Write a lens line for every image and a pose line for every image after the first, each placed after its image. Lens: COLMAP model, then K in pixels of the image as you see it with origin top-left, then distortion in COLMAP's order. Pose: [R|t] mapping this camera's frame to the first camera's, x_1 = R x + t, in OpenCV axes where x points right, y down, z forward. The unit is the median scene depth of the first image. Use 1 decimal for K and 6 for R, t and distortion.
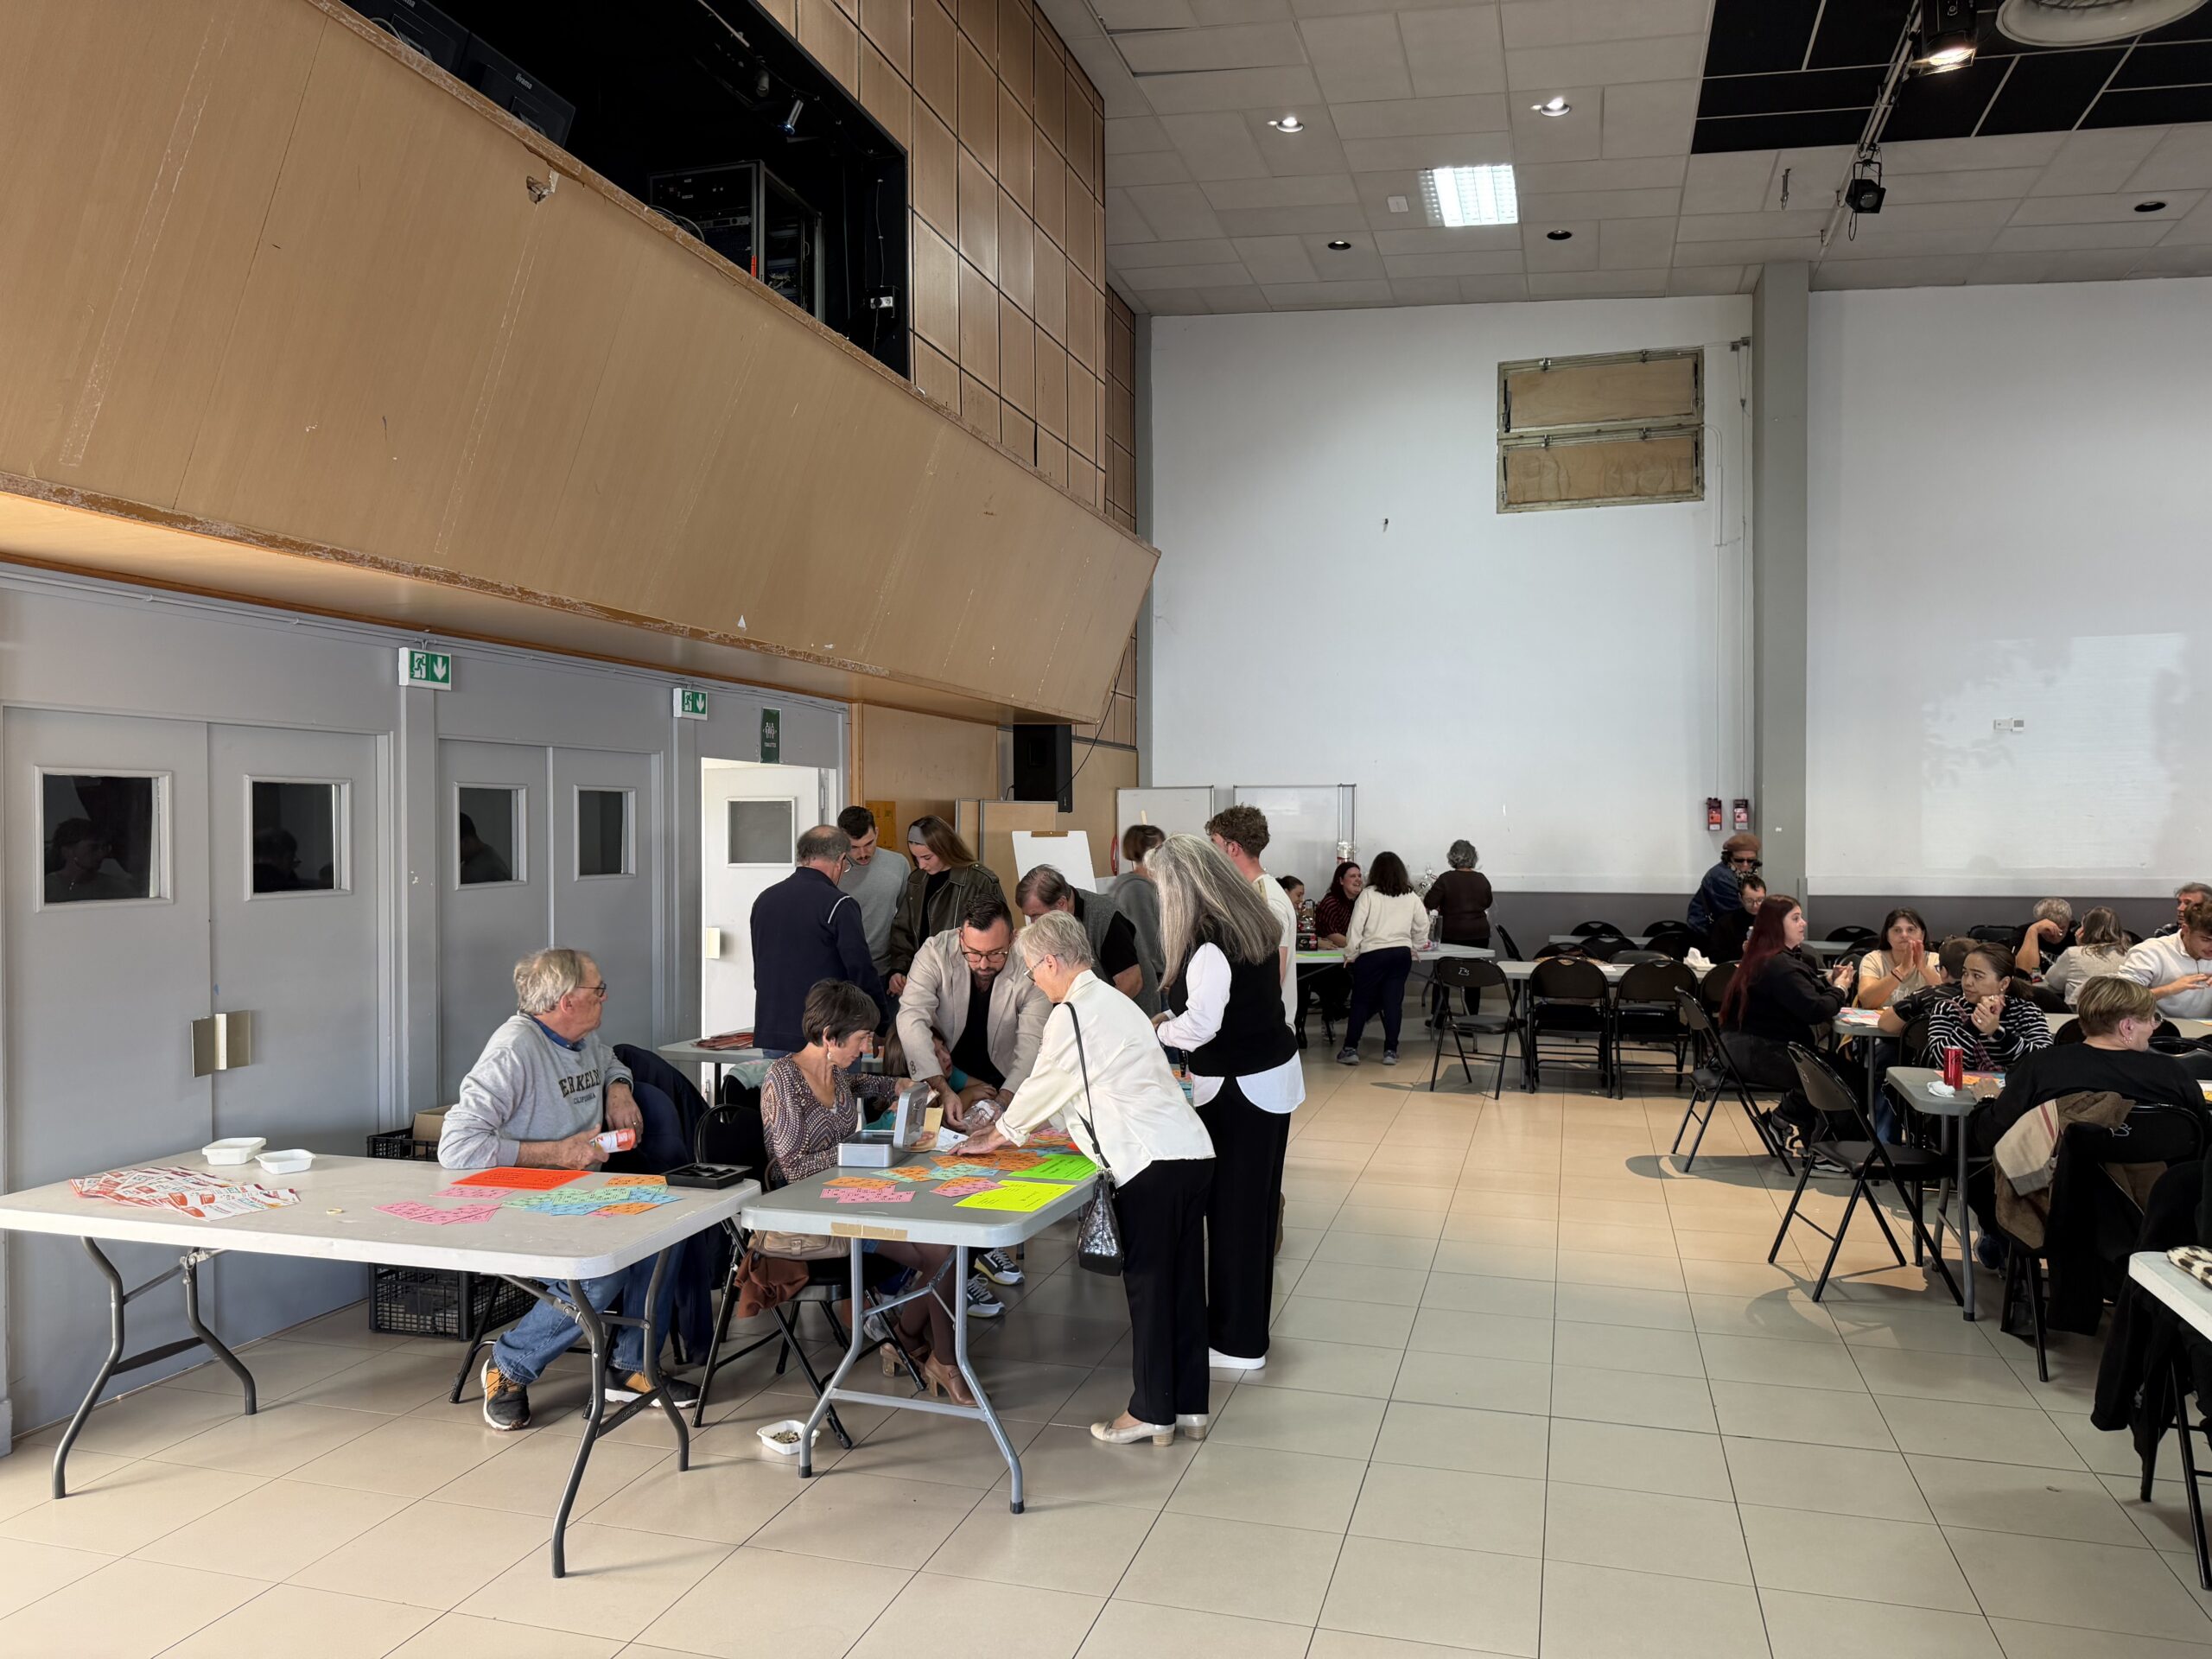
lens RADIAL K [[1565.1, 0, 1106.0], [0, 1565.1, 829.5], [0, 0, 1]] dist [0.127715, -0.201459]
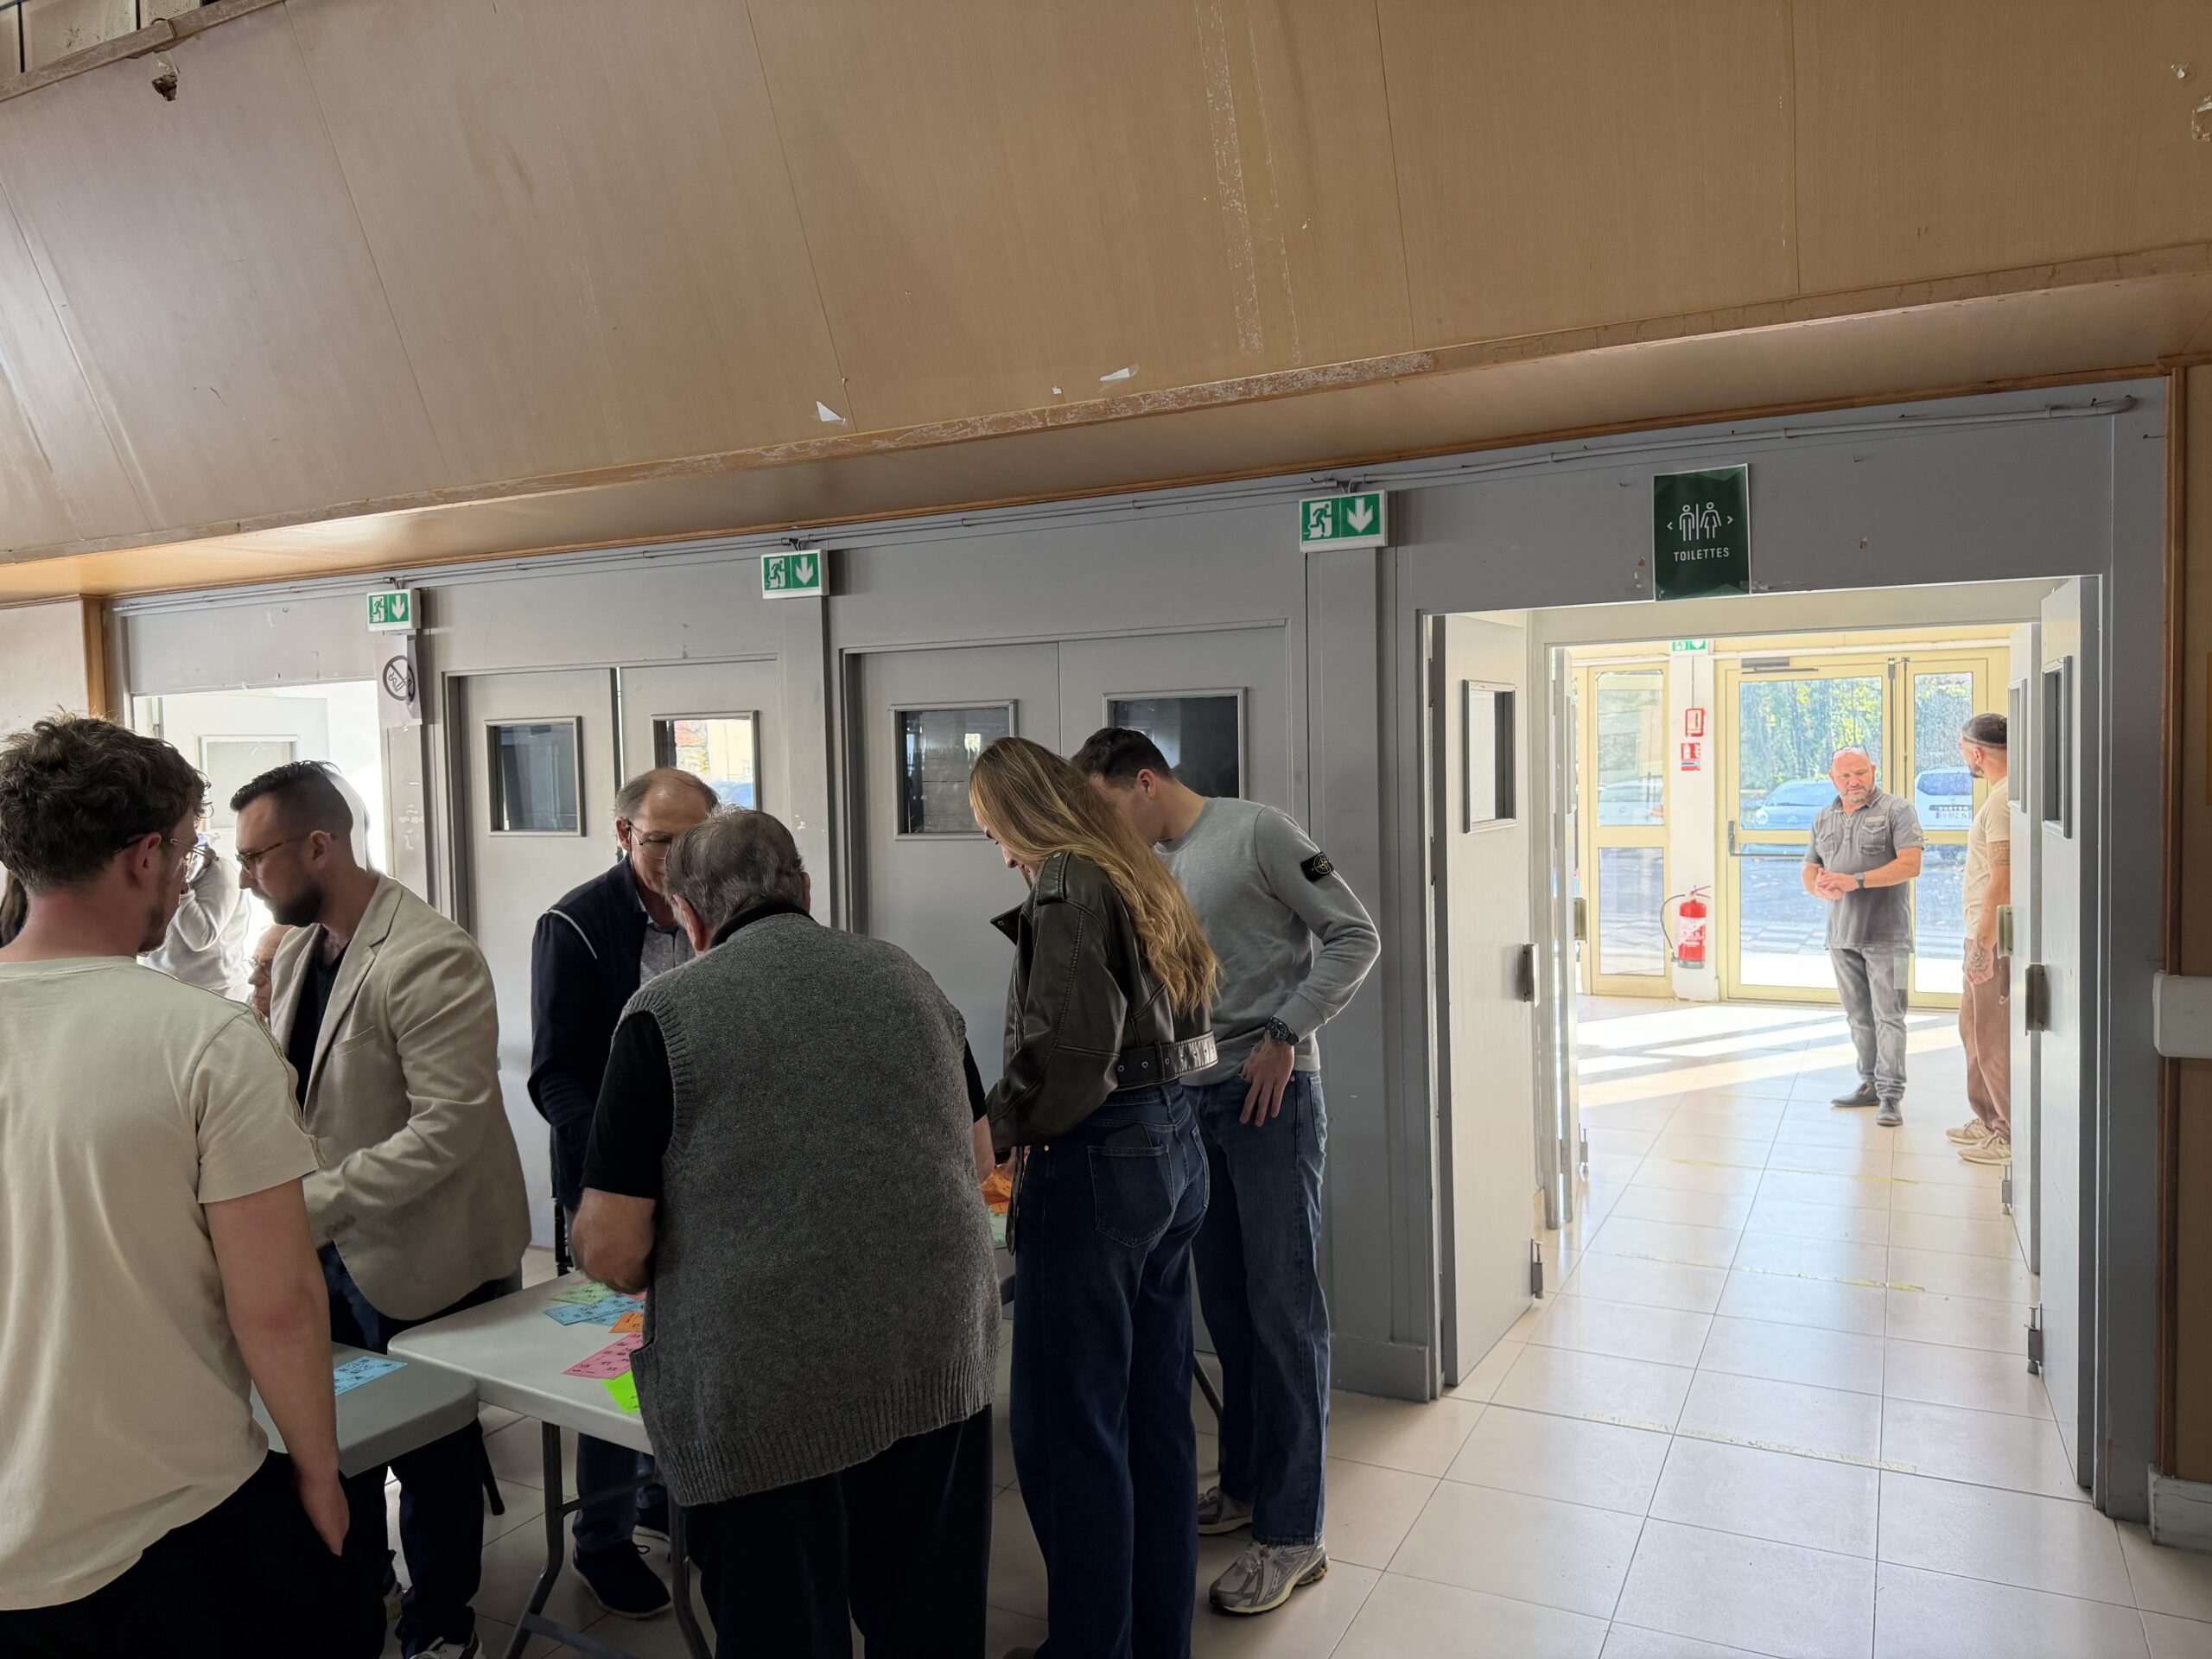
lens RADIAL K [[1544.4, 0, 1106.0], [0, 1544.4, 829.5], [0, 0, 1]] dist [0.159964, -0.190425]
pose [[-0.171135, 0.066056, -0.983031, 0.266732], [0.029330, 0.997649, 0.061932, -0.011853], [0.984811, -0.018234, -0.172670, 1.010192]]
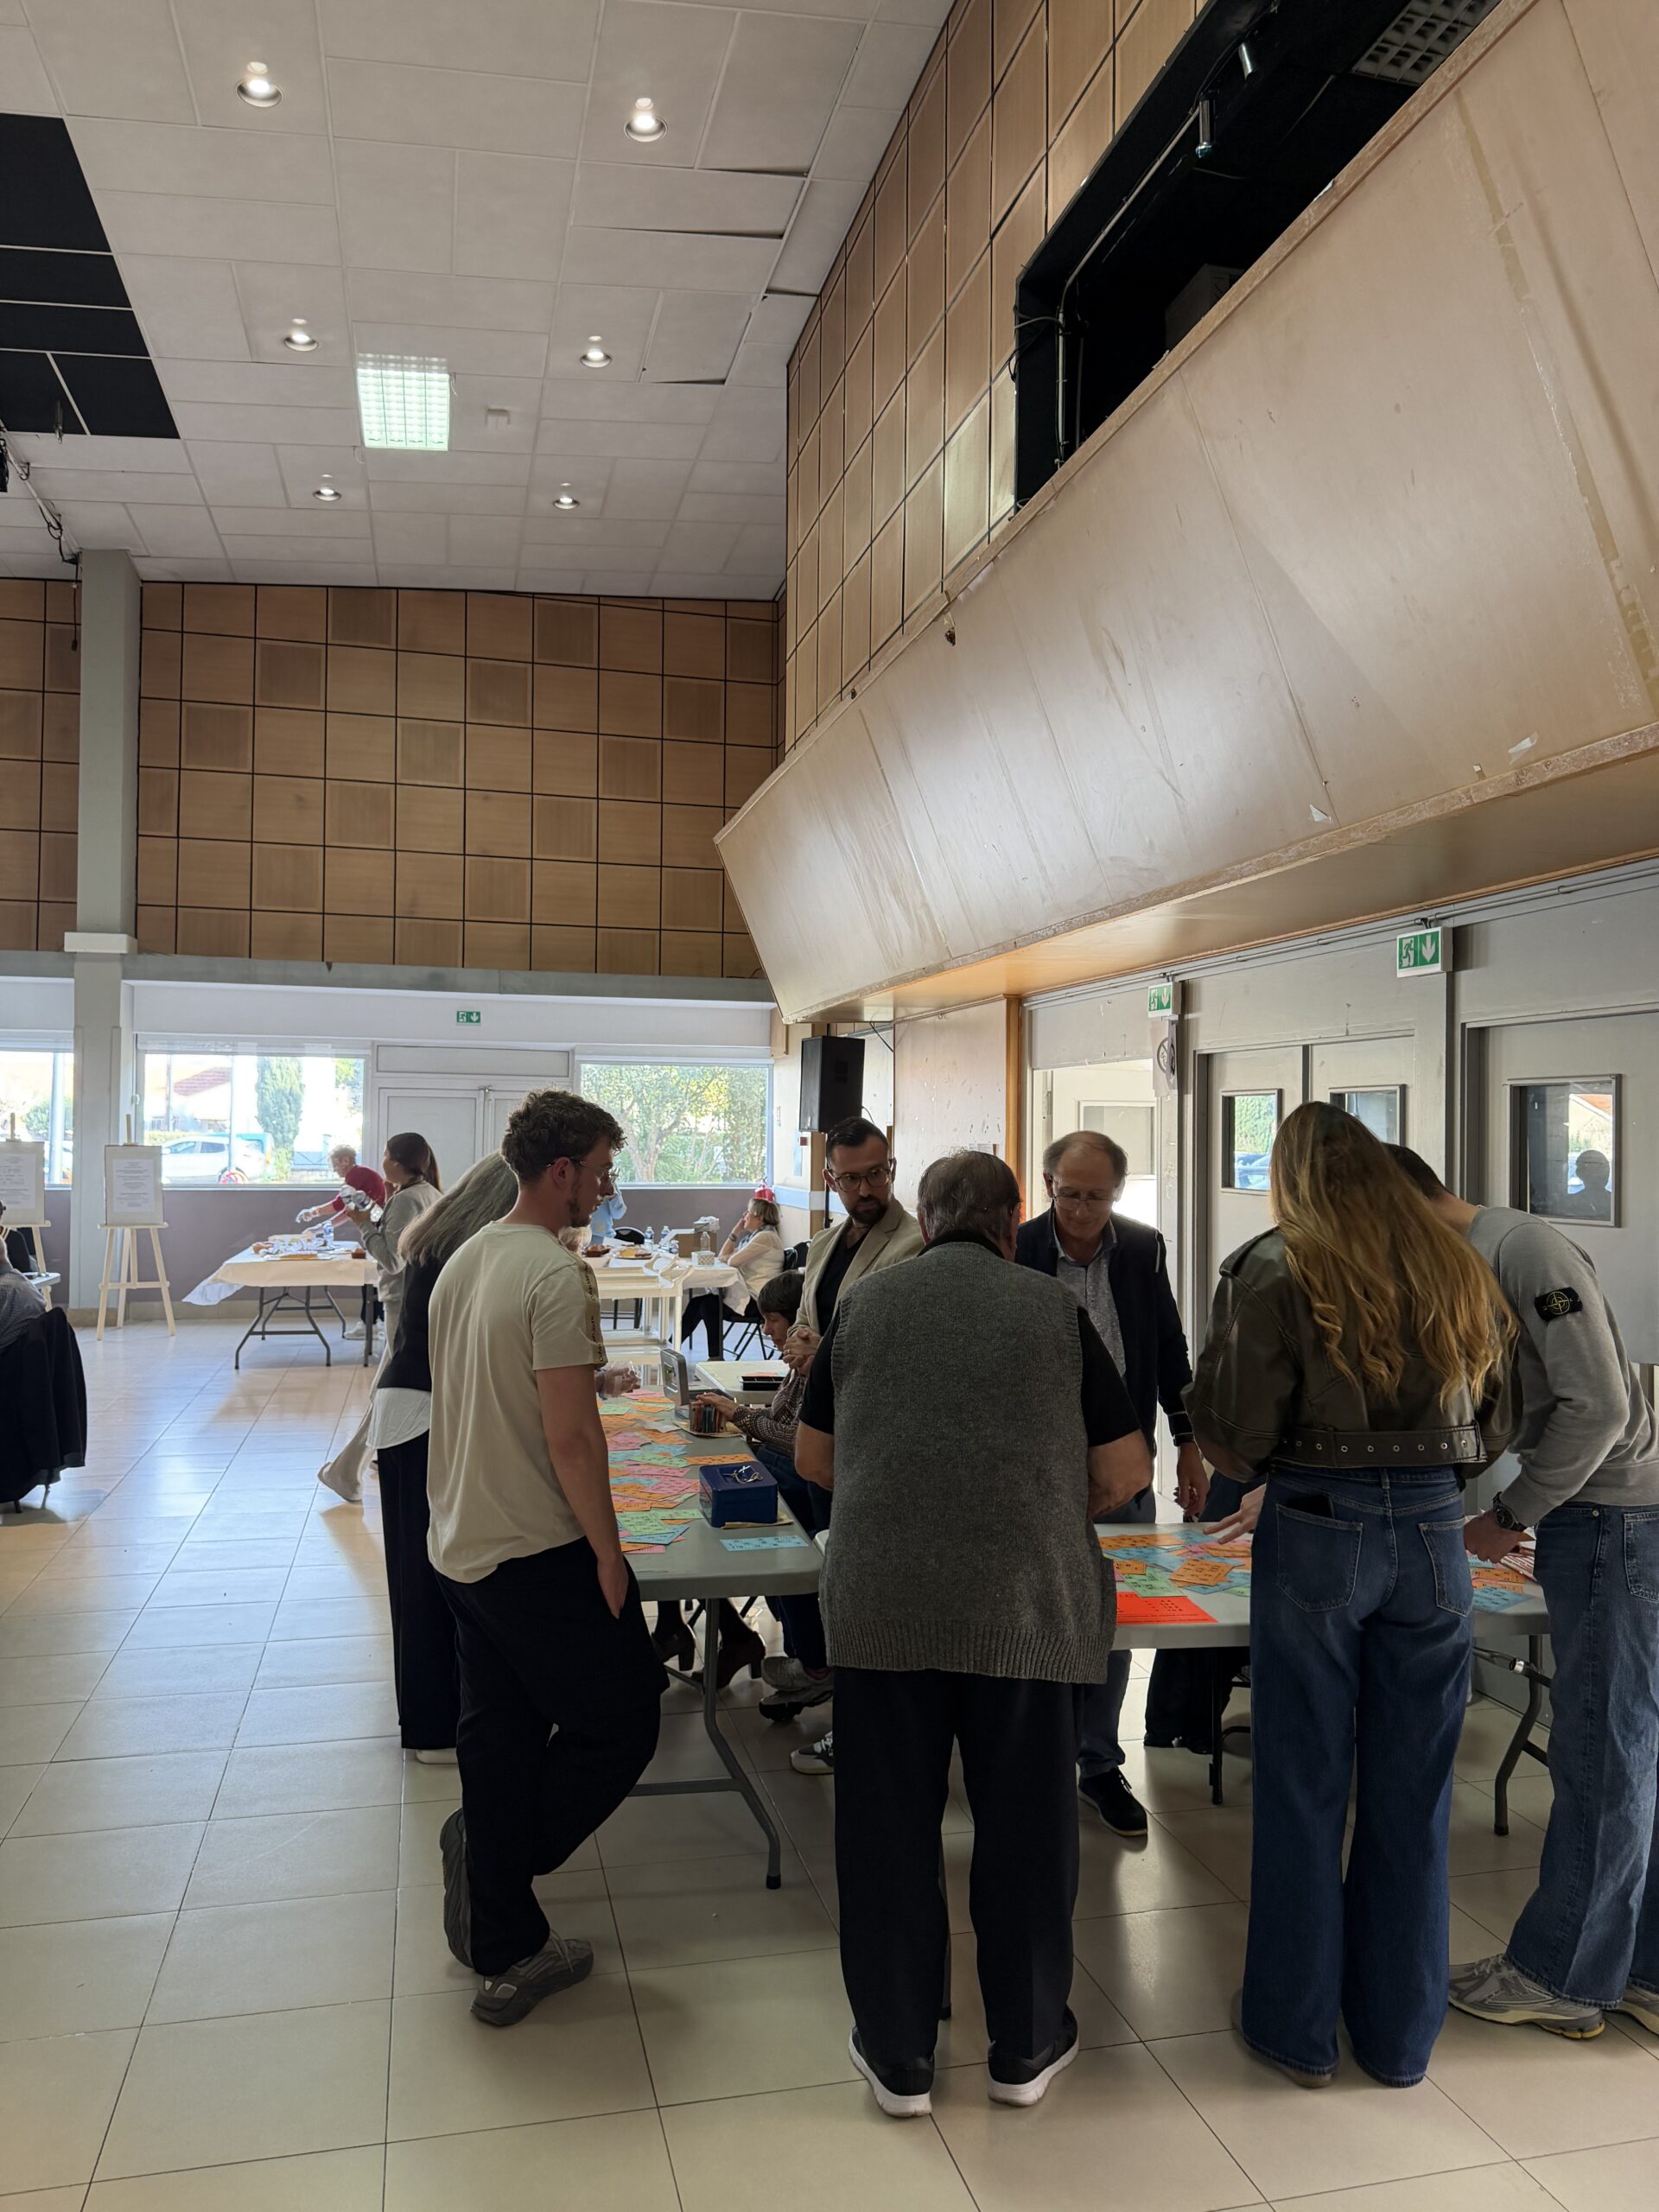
lens RADIAL K [[1565.1, 0, 829.5], [0, 1565.1, 1106.0], [0, 0, 1]] dist [0.127715, -0.201459]
pose [[-0.854757, -0.004325, -0.519010, 0.211274], [0.000798, 0.999953, -0.009647, -0.010006], [0.519027, -0.008660, -0.854714, 1.209878]]
